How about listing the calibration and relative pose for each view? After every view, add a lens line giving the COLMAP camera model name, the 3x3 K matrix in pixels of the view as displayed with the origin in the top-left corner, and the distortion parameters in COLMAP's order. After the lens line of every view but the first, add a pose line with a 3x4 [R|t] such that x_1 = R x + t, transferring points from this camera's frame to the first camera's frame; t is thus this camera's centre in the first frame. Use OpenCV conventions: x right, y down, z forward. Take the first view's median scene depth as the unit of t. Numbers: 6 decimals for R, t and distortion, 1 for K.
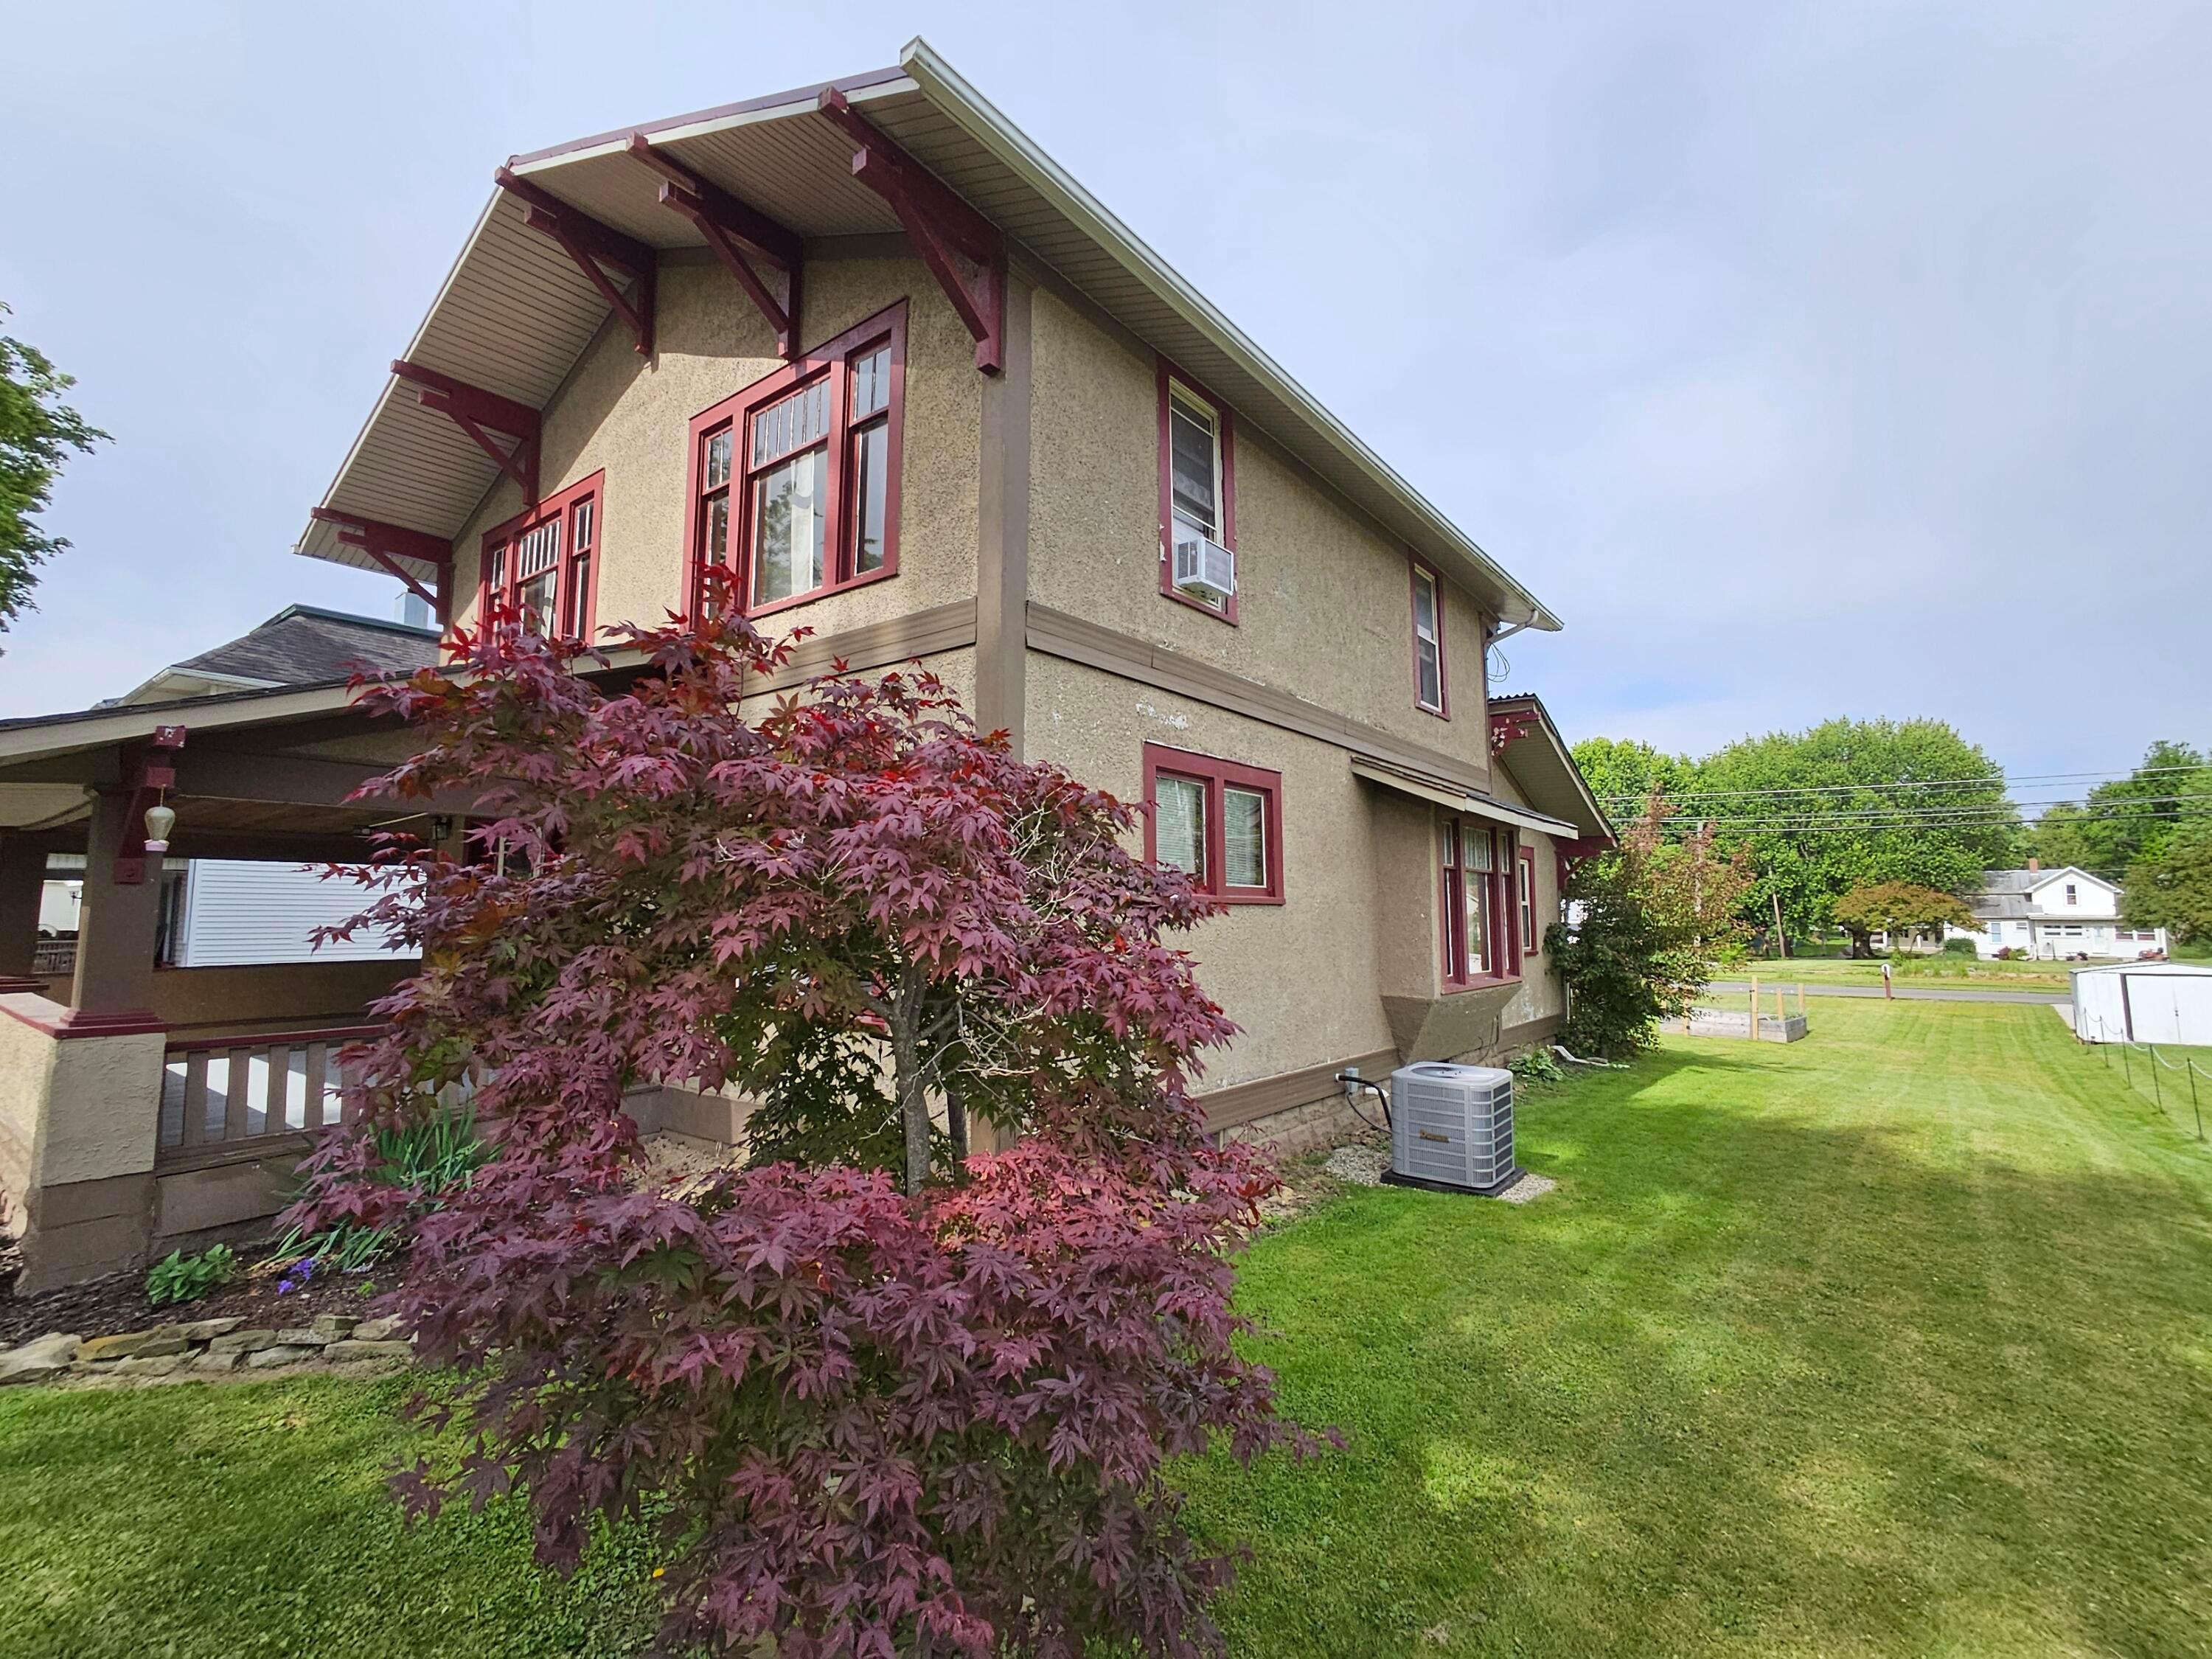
lens RADIAL K [[1001.8, 0, 1107.5], [0, 1001.8, 823.0], [0, 0, 1]] dist [0.000623, 0.002433]
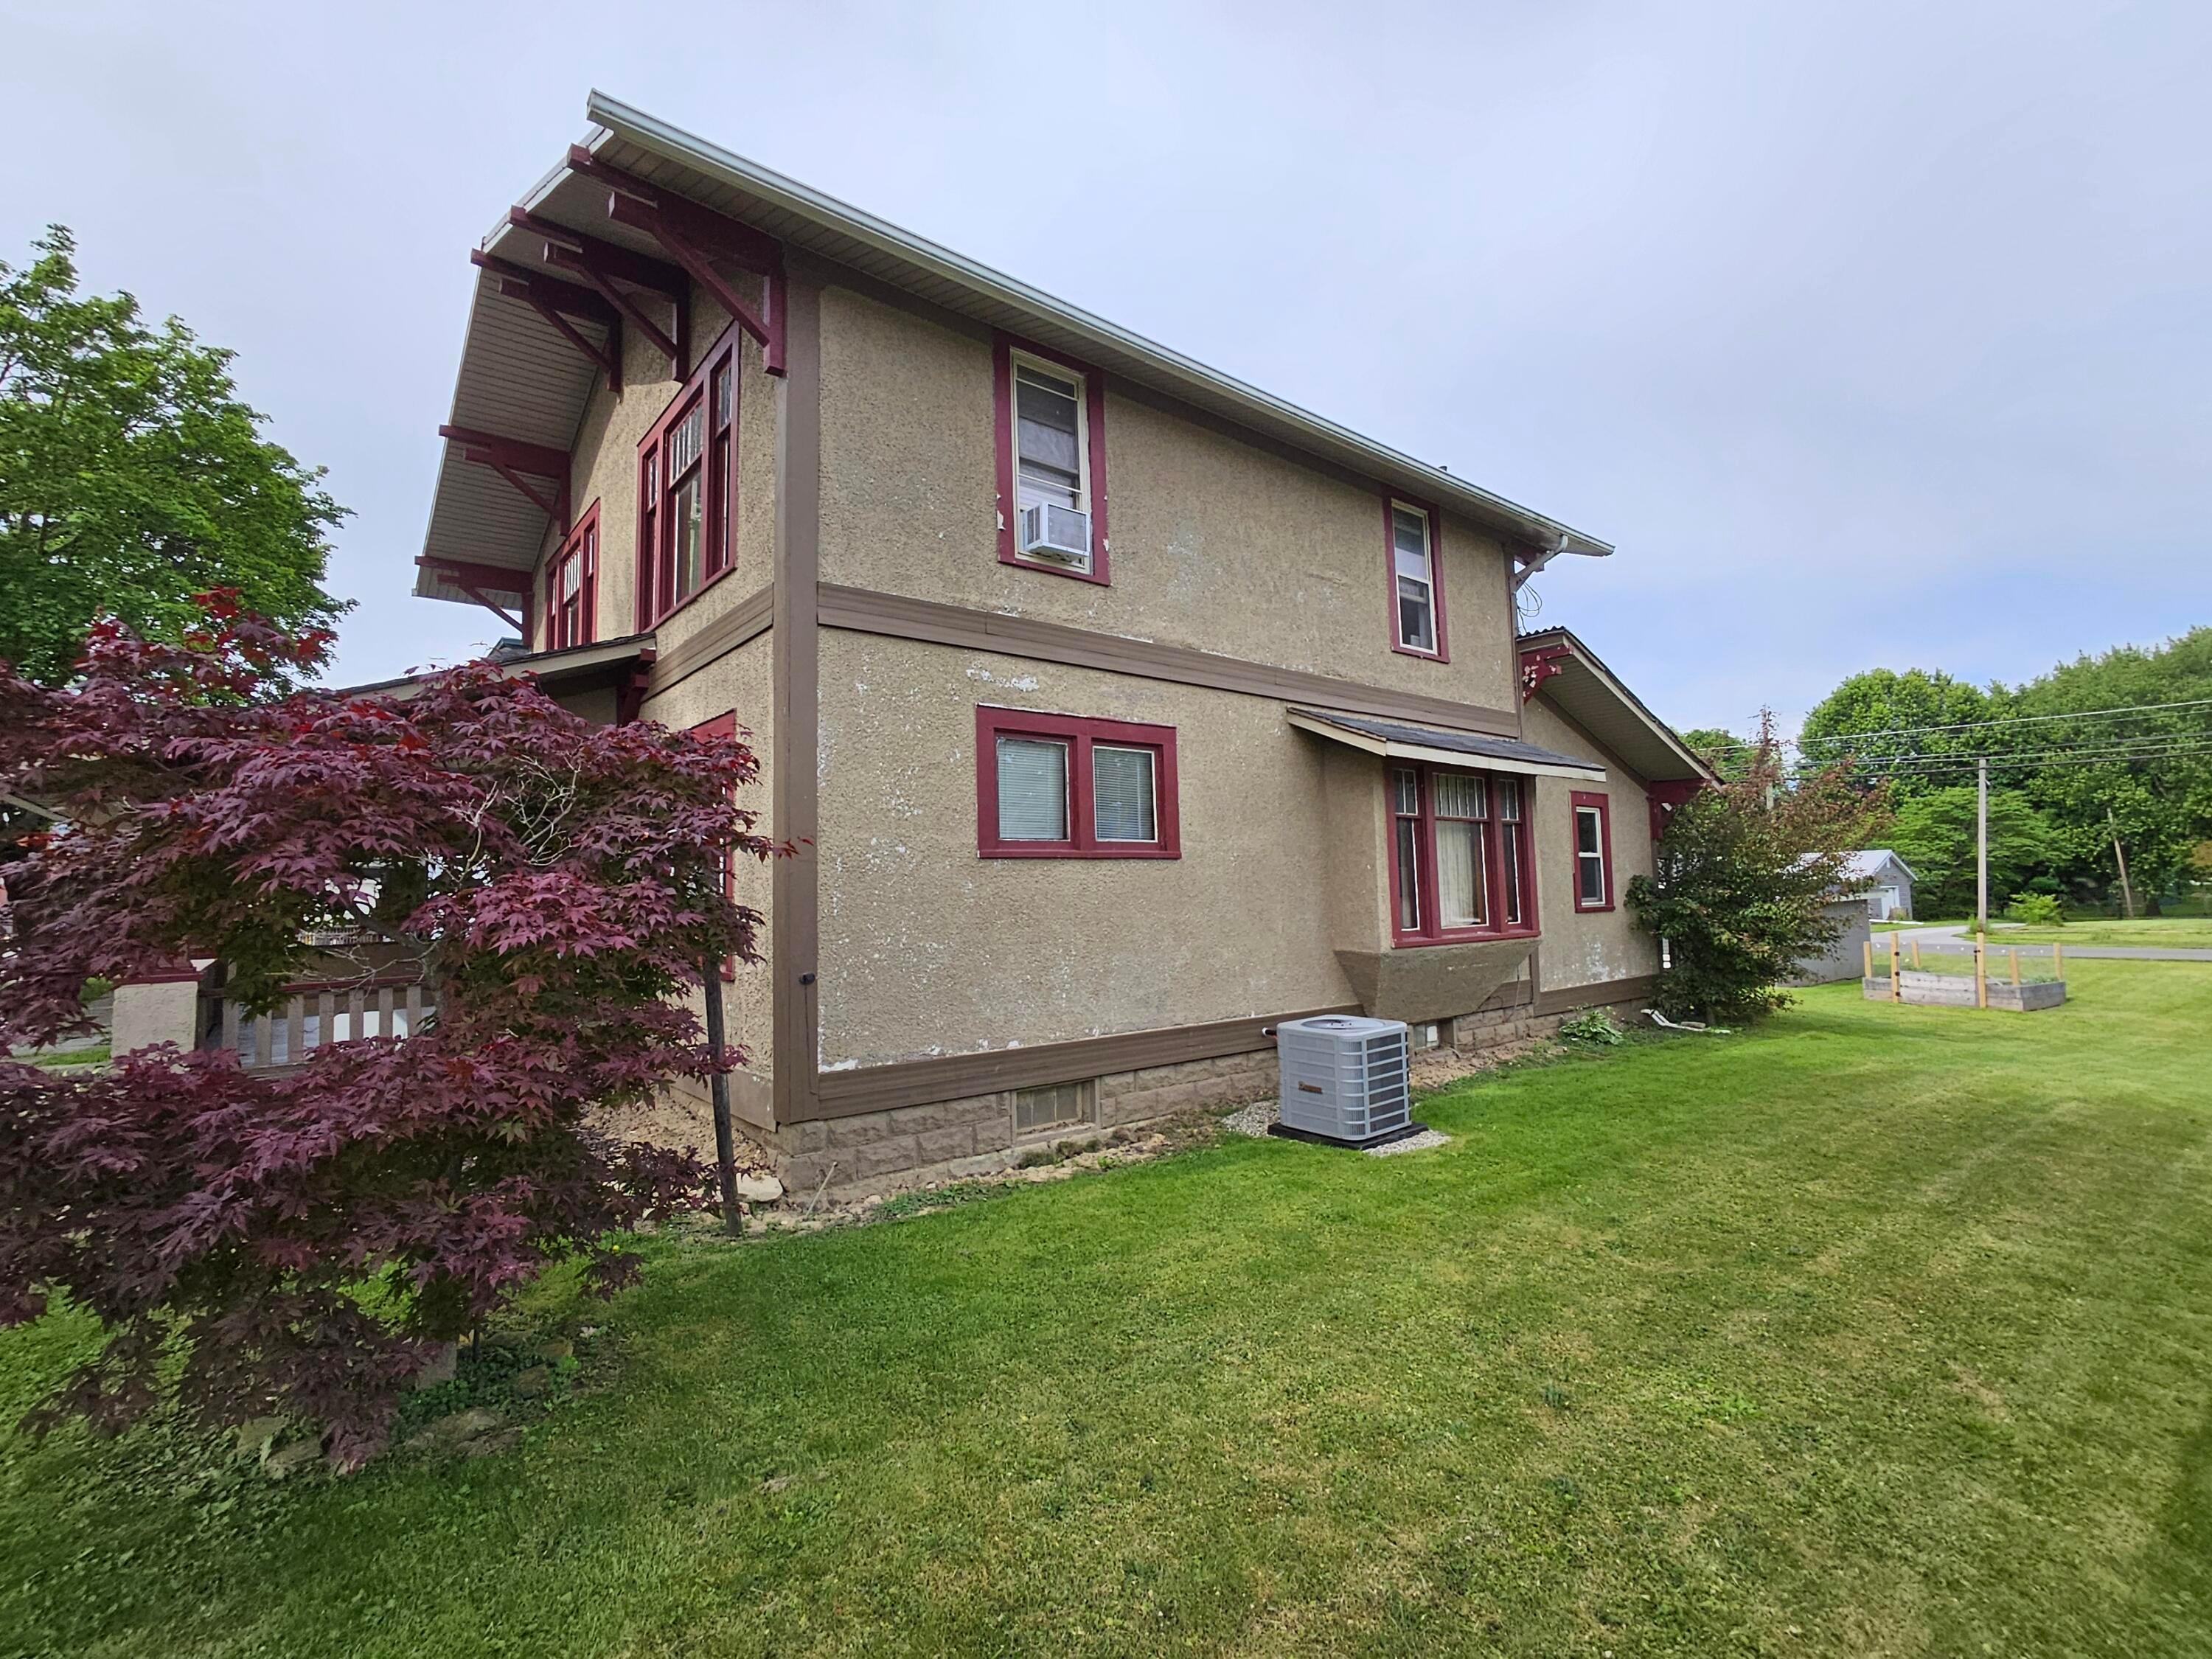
lens RADIAL K [[1001.8, 0, 1105.6], [0, 1001.8, 821.9], [0, 0, 1]] dist [0.000623, 0.002433]
pose [[0.974633, -0.040302, -0.220149, 0.327795], [0.045256, 0.998822, 0.017501, 0.023685], [0.219185, -0.027020, 0.975309, 0.004209]]
